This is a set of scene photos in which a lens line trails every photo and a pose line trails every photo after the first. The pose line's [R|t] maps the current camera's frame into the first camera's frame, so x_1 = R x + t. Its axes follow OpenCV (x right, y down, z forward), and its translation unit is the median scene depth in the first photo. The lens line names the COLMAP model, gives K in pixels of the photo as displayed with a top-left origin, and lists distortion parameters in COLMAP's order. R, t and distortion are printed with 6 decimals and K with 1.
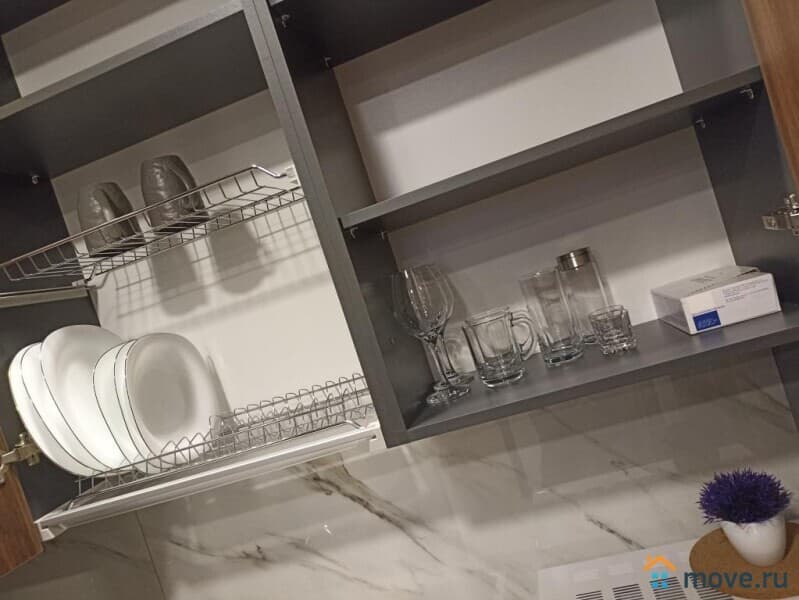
lens RADIAL K [[588.7, 0, 398.9], [0, 588.7, 295.5], [0, 0, 1]] dist [0.039501, -0.036110]
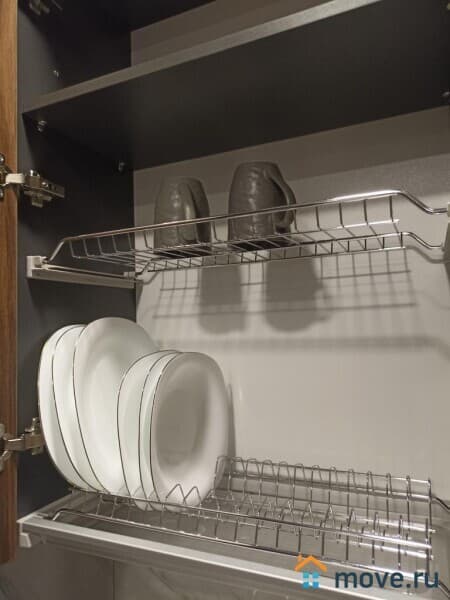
lens RADIAL K [[442.1, 0, 227.1], [0, 442.1, 300.4], [0, 0, 1]] dist [0.039501, -0.036110]
pose [[0.935155, 0.271767, -0.227216, -0.211727], [-0.282323, 0.959207, -0.014680, -0.014748], [0.213958, 0.077876, 0.973734, 0.321231]]
